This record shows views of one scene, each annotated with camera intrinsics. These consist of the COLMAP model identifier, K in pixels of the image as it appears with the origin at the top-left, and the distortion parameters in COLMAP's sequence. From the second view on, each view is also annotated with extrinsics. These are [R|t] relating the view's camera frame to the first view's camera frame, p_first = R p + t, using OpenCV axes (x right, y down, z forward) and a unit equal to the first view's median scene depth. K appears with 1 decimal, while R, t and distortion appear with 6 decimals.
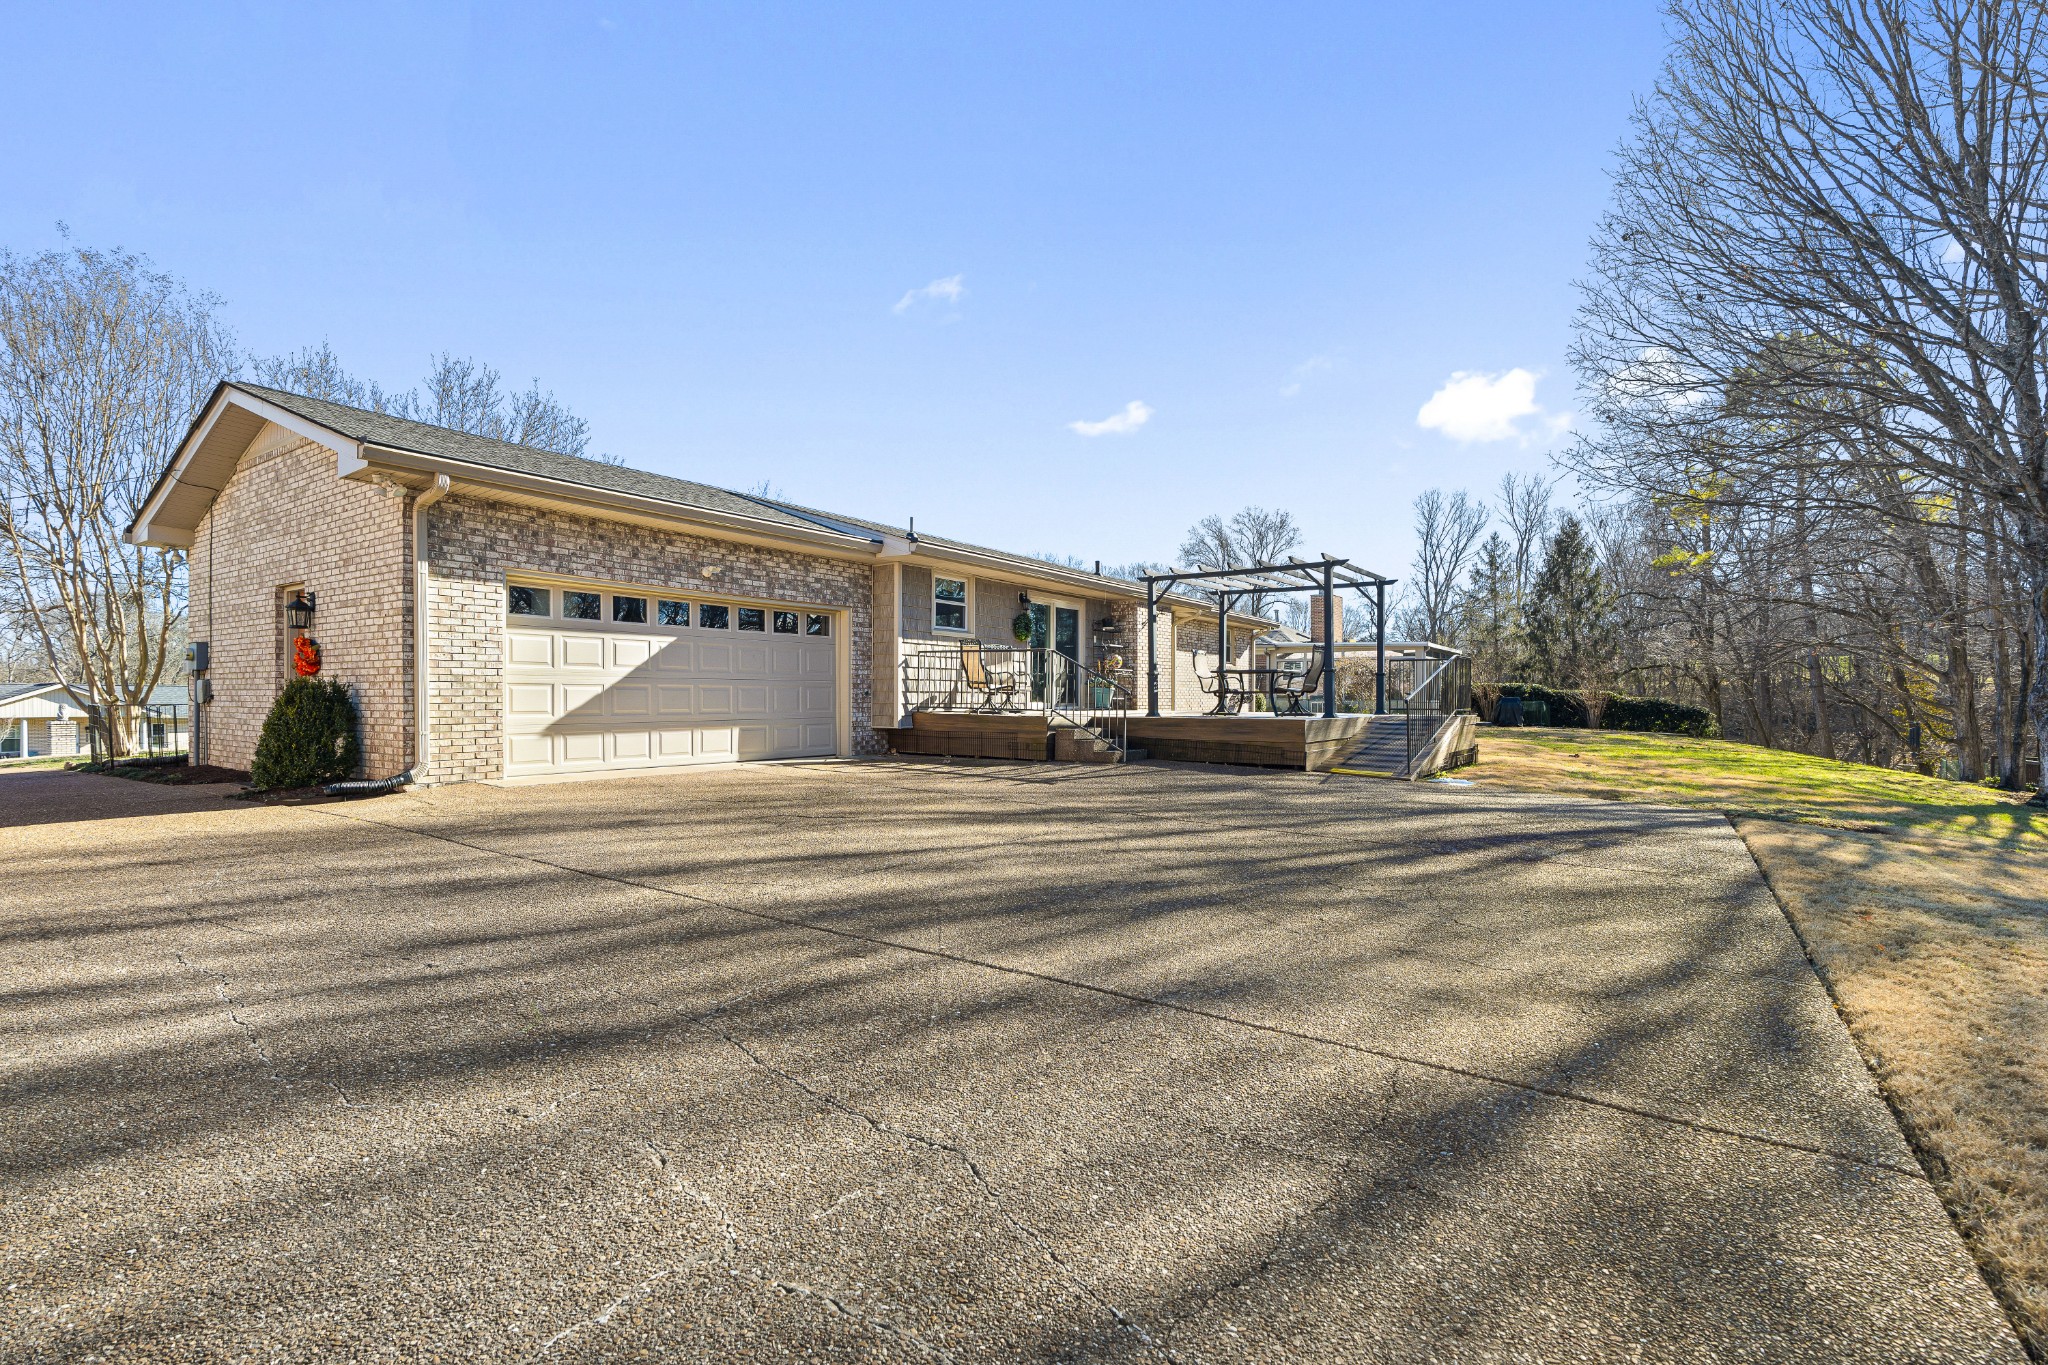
lens RADIAL K [[947.5, 0, 1031.0], [0, 947.5, 688.2], [0, 0, 1]] dist [-0.009617, 0.003820]
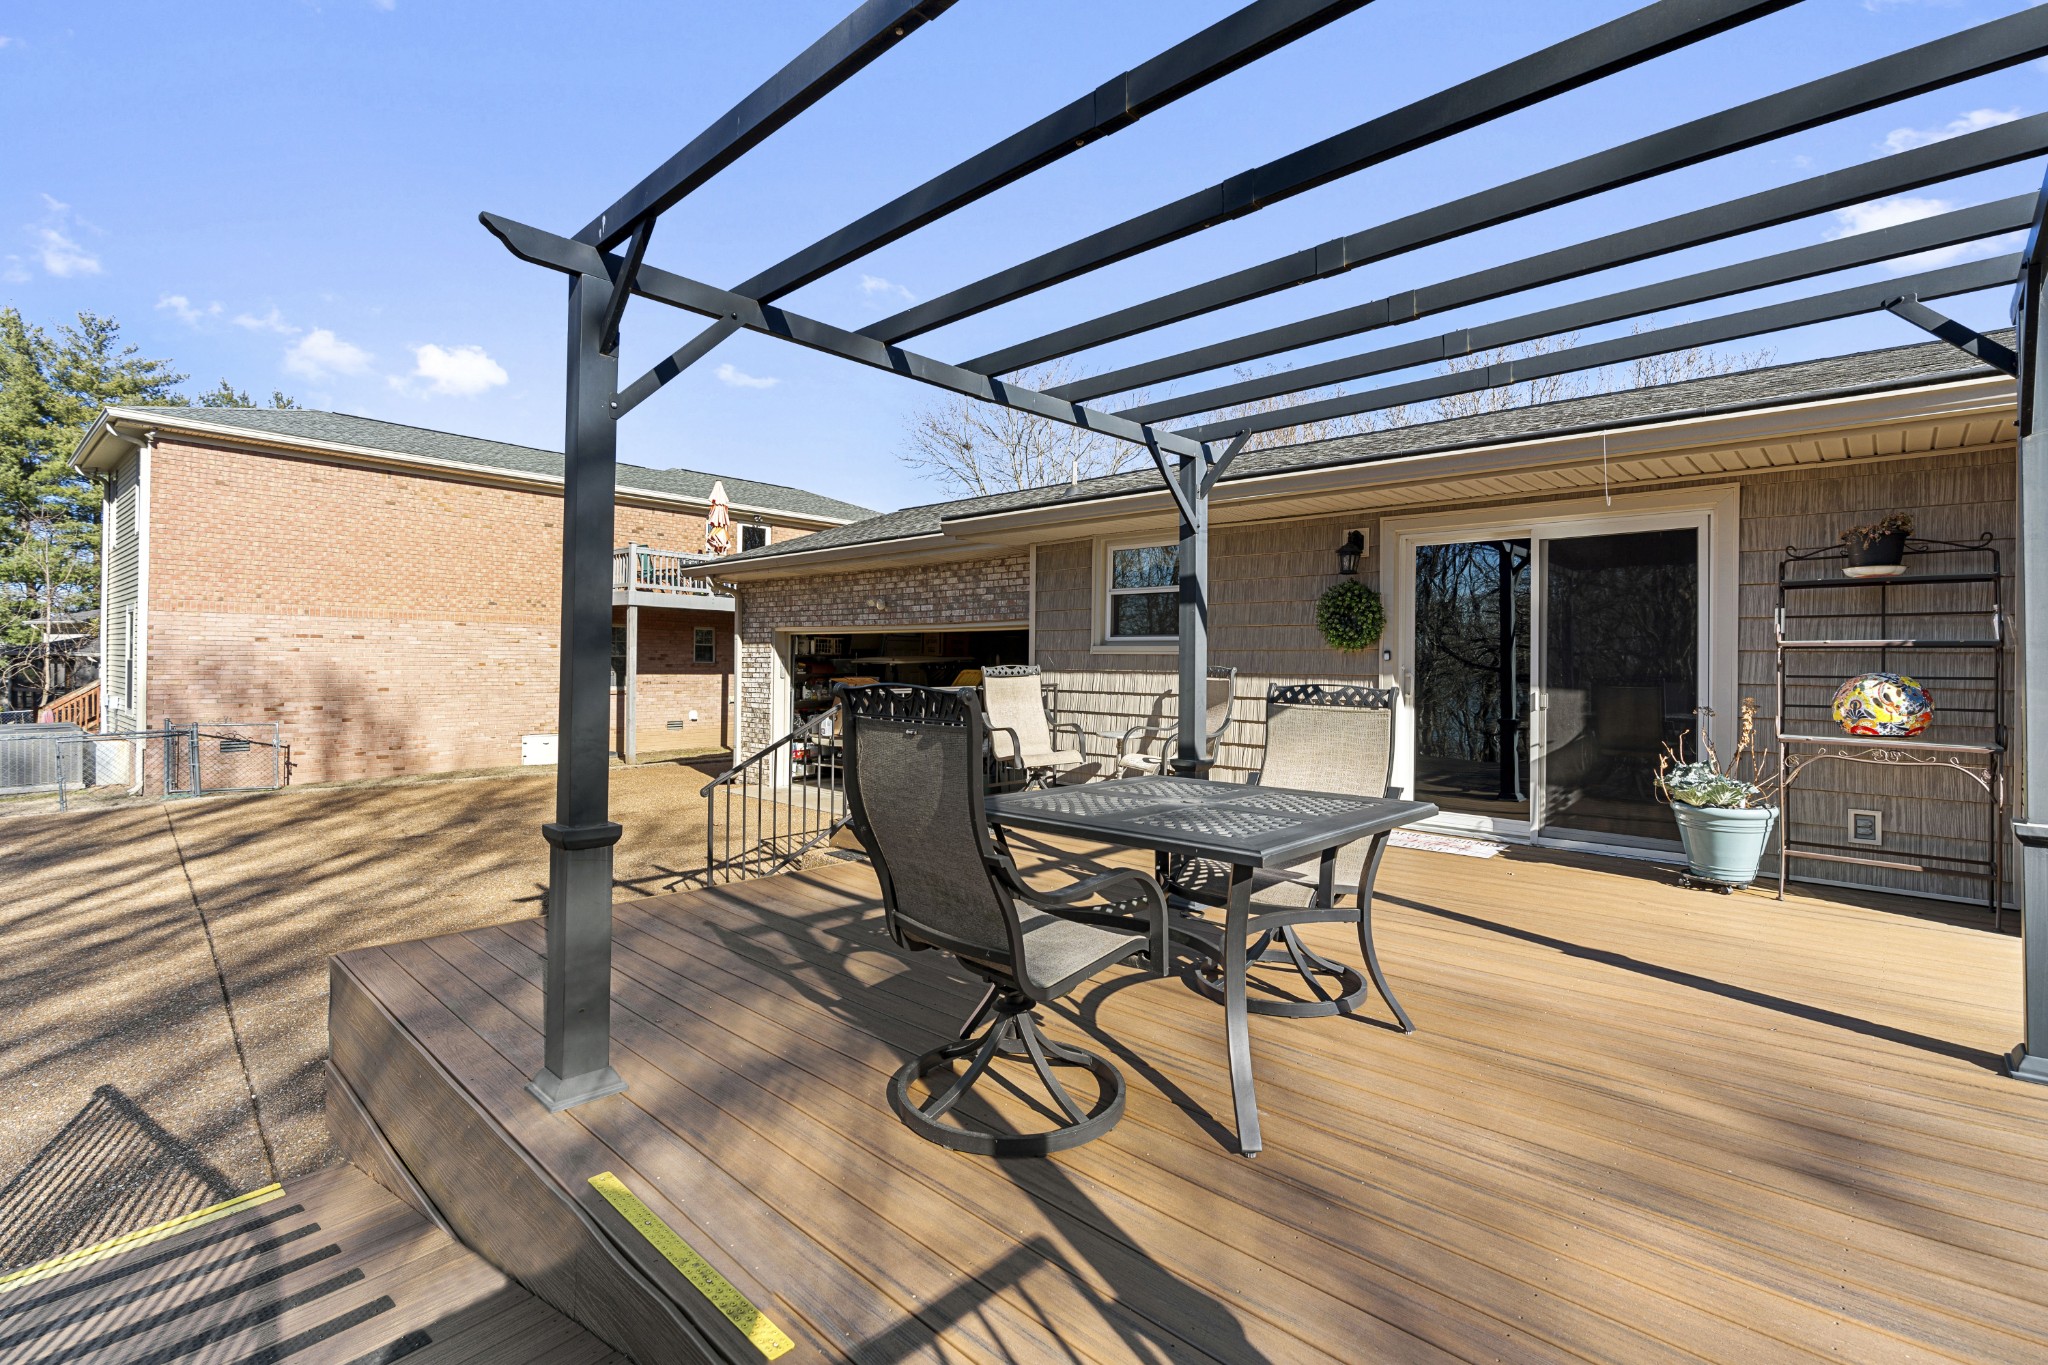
lens RADIAL K [[917.0, 0, 1038.9], [0, 917.0, 664.0], [0, 0, 1]] dist [-0.003787, -0.000528]
pose [[-0.143885, -0.004780, -0.989583, 0.395591], [-0.001285, 0.999988, -0.004643, -0.042699], [0.989594, 0.000603, -0.143889, 0.932140]]
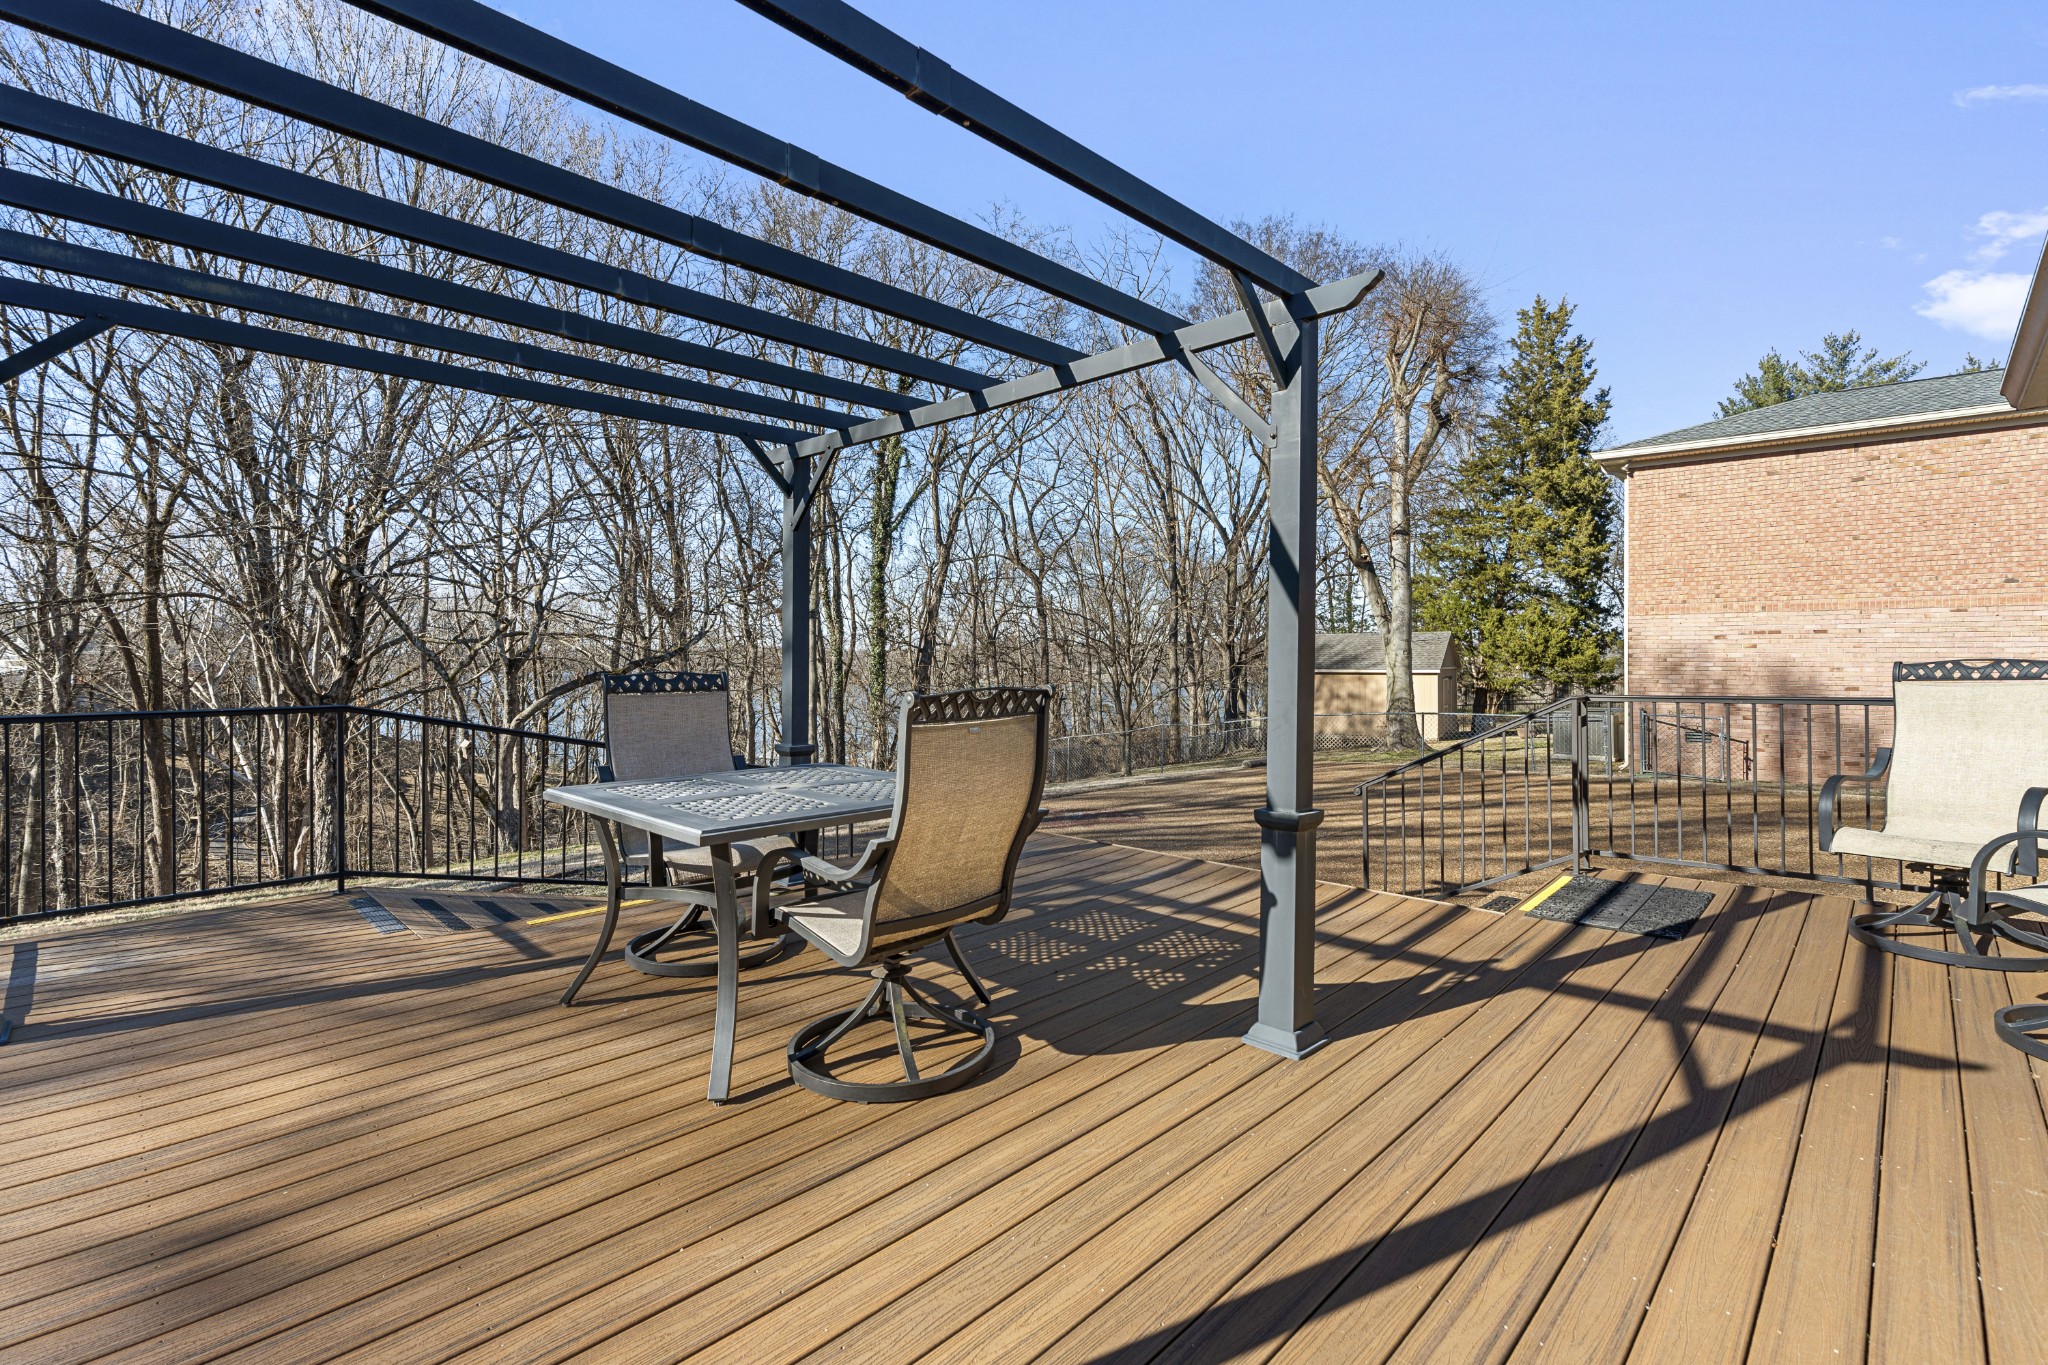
lens RADIAL K [[917.0, 0, 1027.7], [0, 917.0, 678.9], [0, 0, 1]] dist [-0.003787, -0.000528]
pose [[-0.985638, -0.001387, 0.168868, 0.139052], [0.001346, 0.999870, 0.016064, -0.043647], [-0.168869, 0.016061, -0.985508, 1.110017]]
